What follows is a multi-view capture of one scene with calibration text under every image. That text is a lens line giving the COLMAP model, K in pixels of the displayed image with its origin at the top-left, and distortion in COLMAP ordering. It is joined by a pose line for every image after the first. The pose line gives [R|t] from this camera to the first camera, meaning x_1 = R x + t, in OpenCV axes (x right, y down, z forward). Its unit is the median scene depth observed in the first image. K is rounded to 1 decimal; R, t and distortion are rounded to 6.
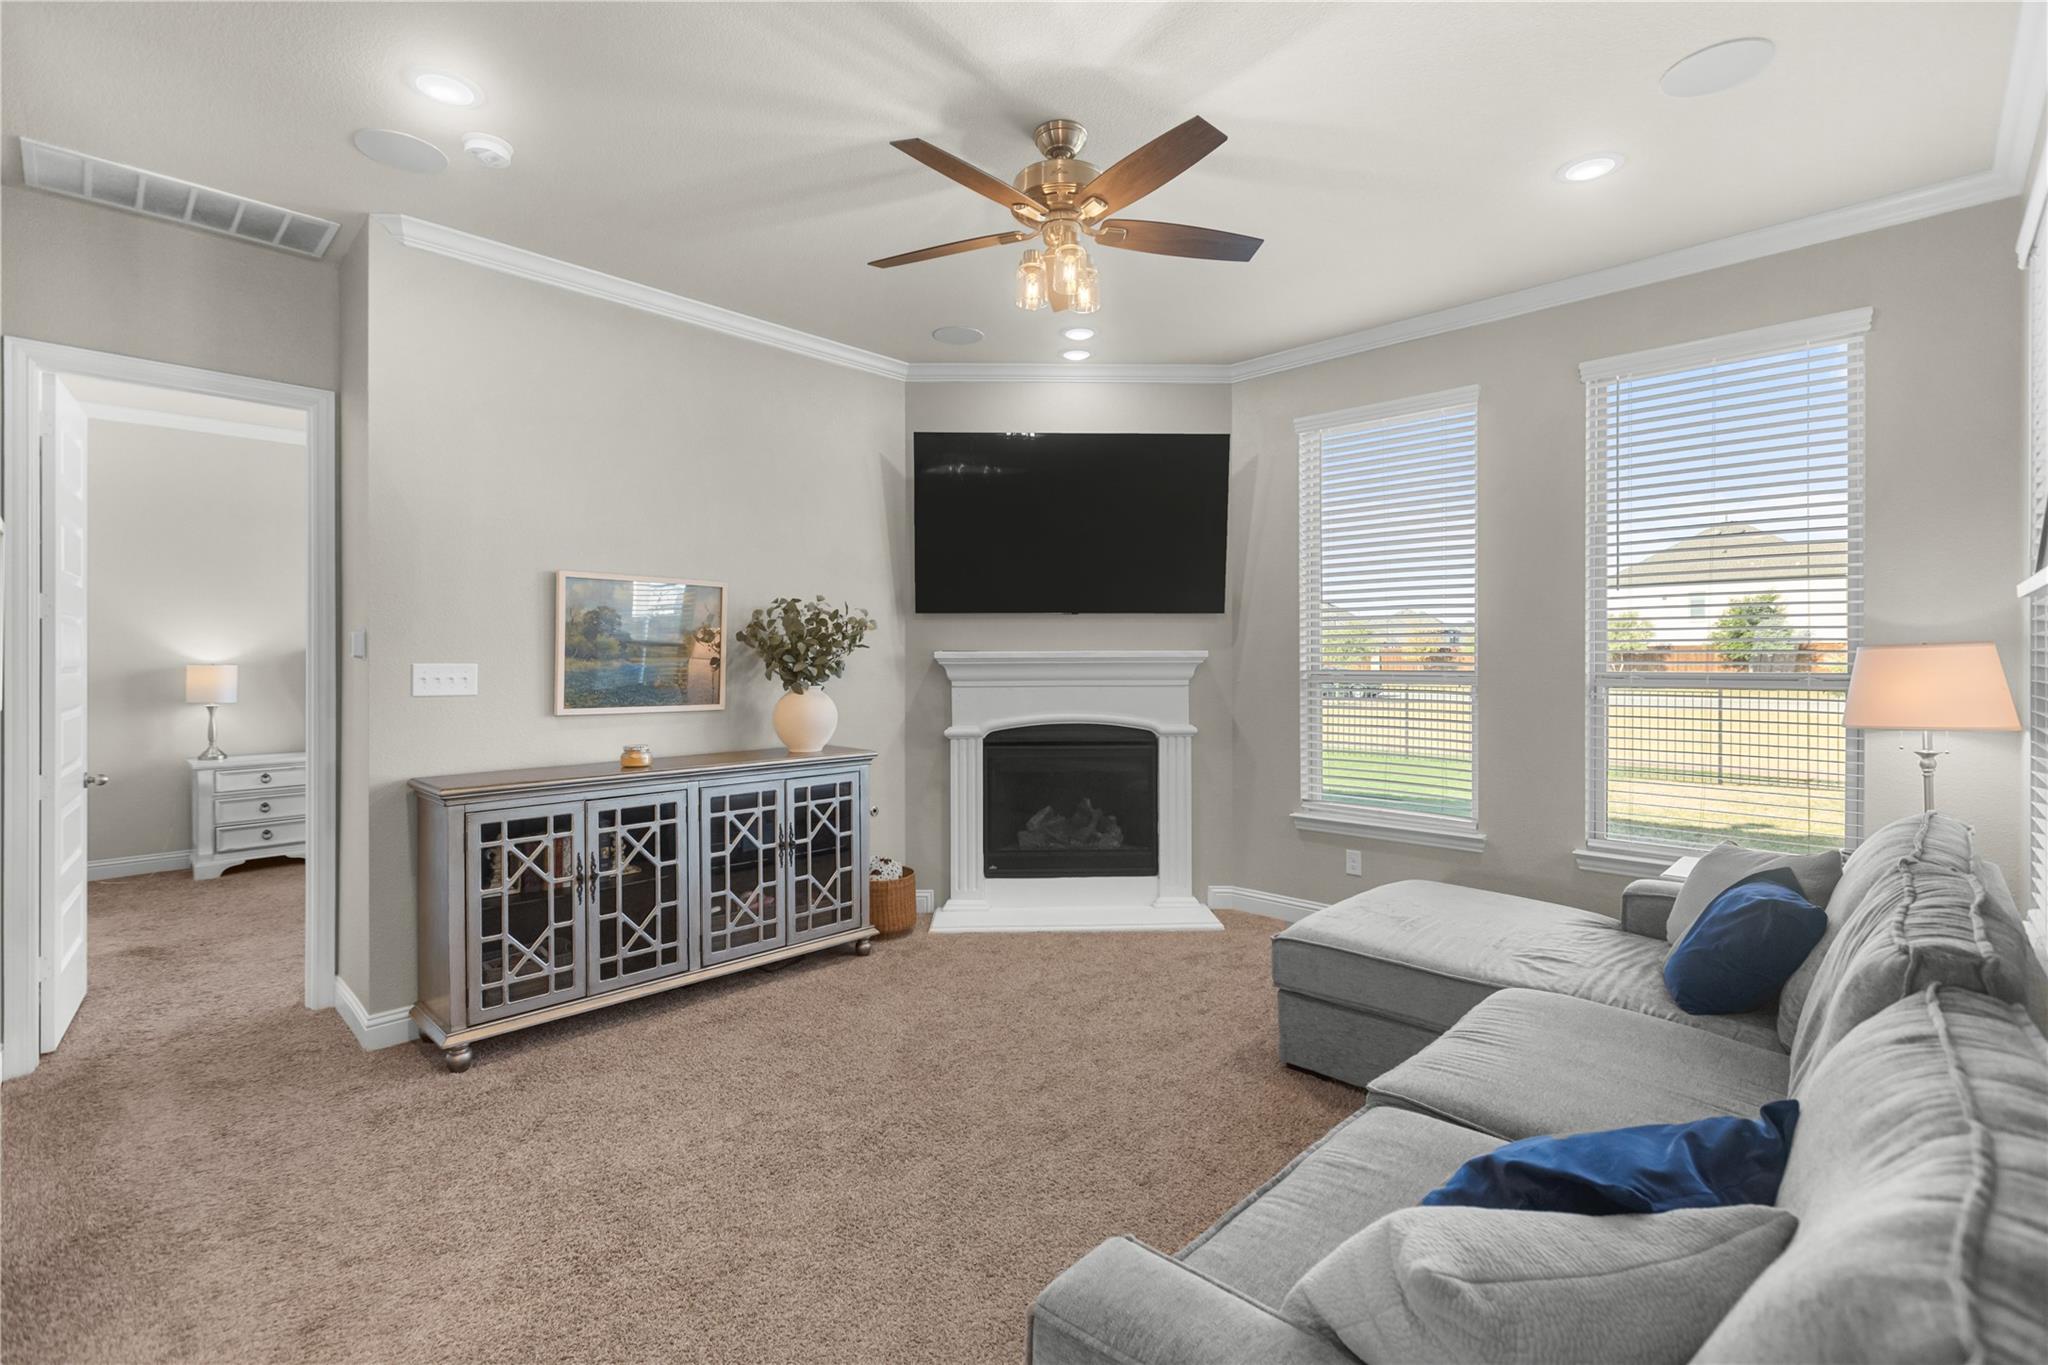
lens RADIAL K [[911.9, 0, 1030.9], [0, 911.9, 669.2], [0, 0, 1]] dist [-0.002809, -0.002495]
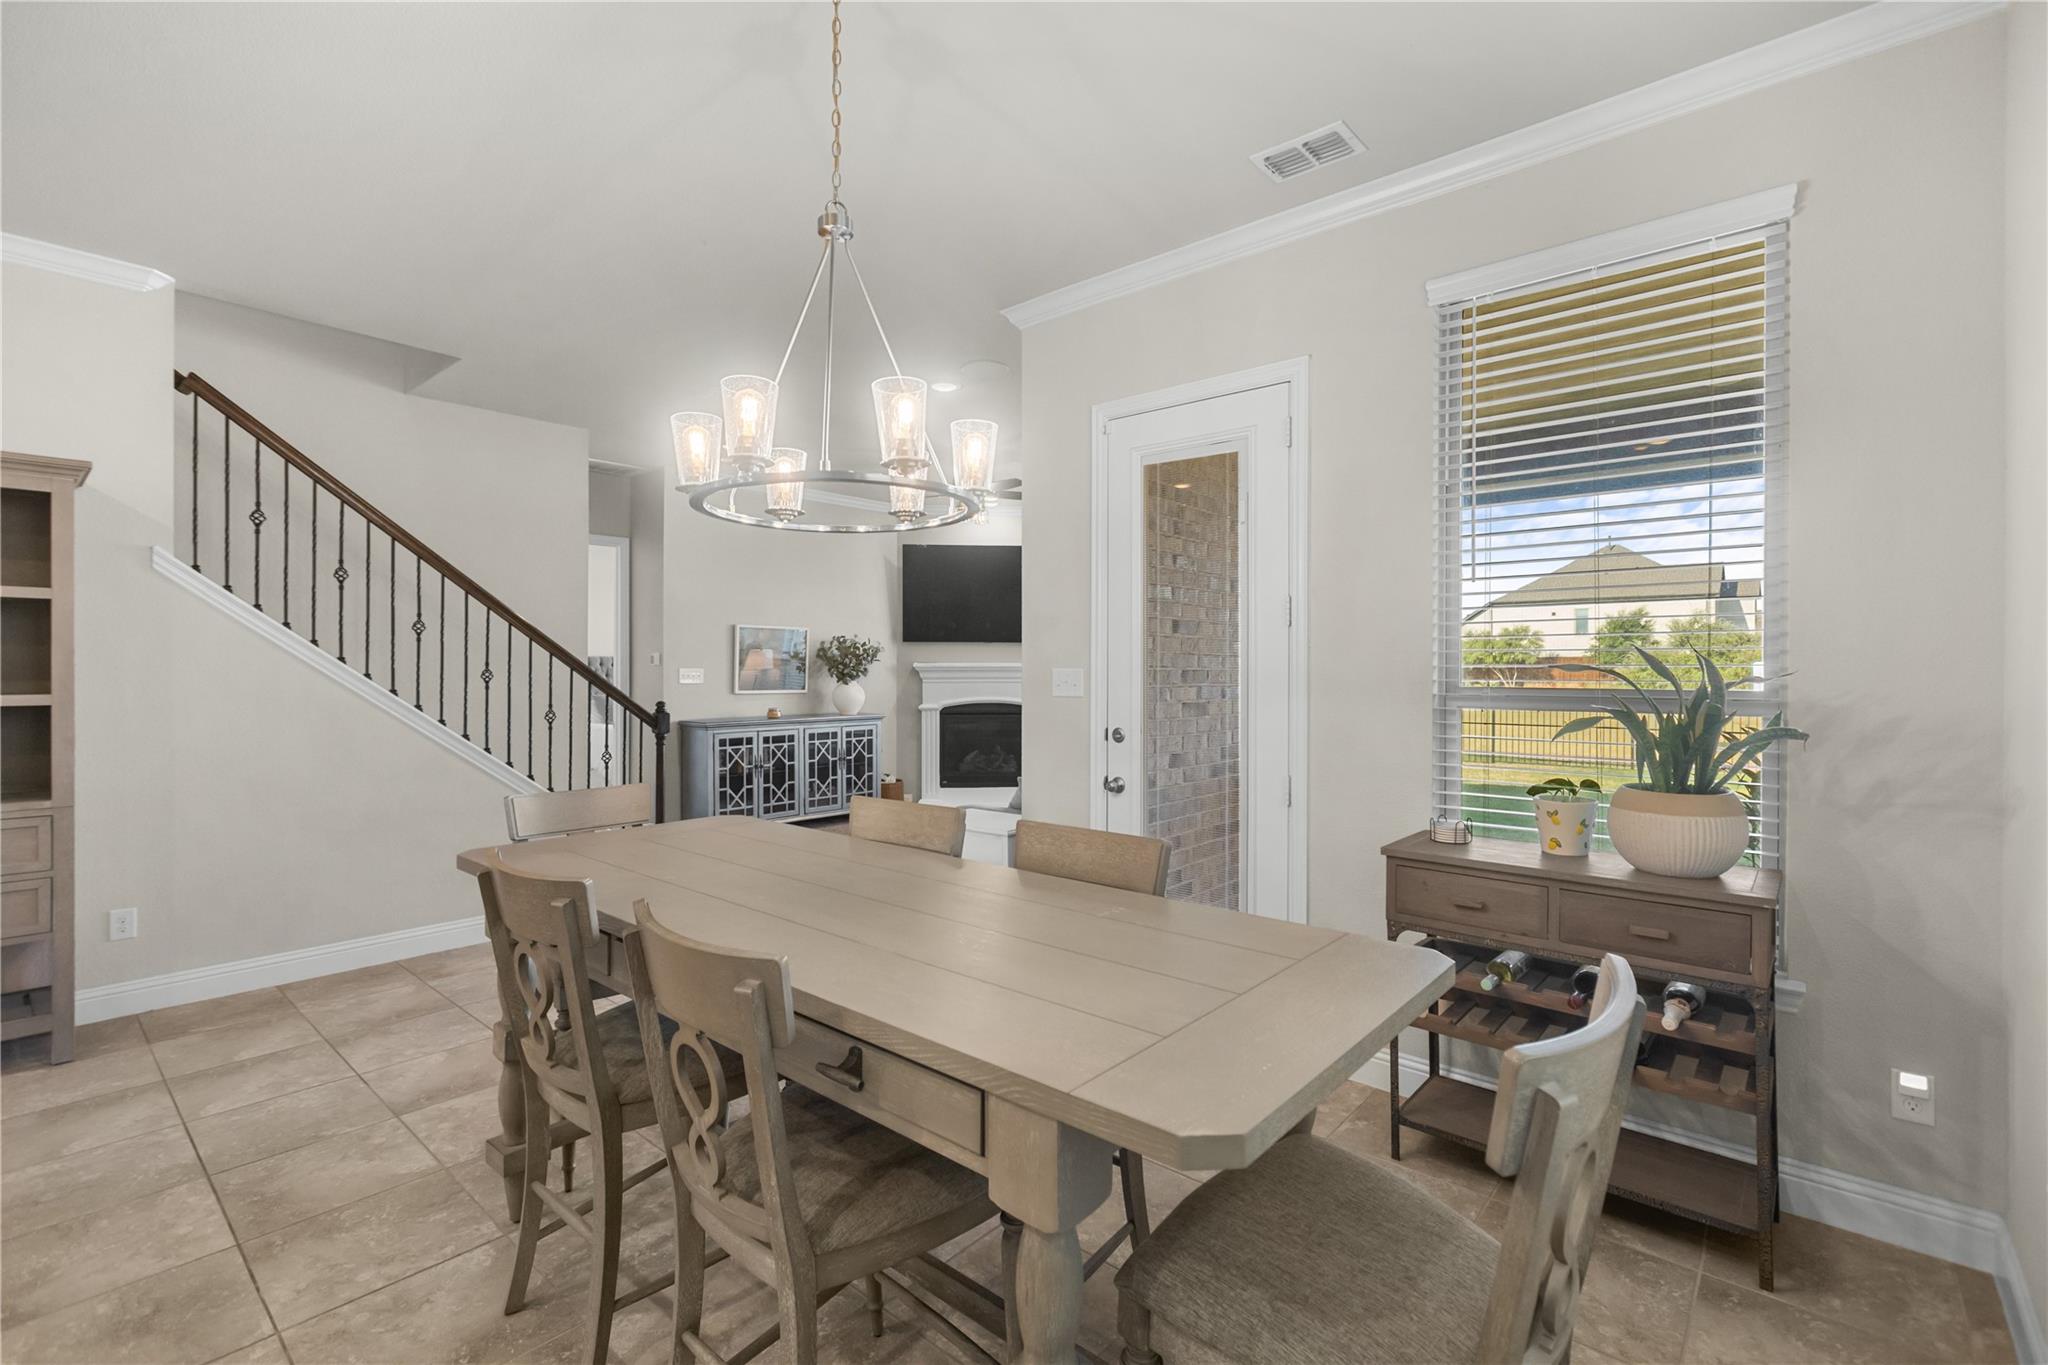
lens RADIAL K [[911.9, 0, 1023.1], [0, 911.9, 678.6], [0, 0, 1]] dist [-0.002809, -0.002495]
pose [[0.999140, 0.005262, 0.041118, 0.048187], [-0.005405, 0.999980, 0.003360, 0.005148], [-0.041100, -0.003579, 0.999149, -1.025298]]
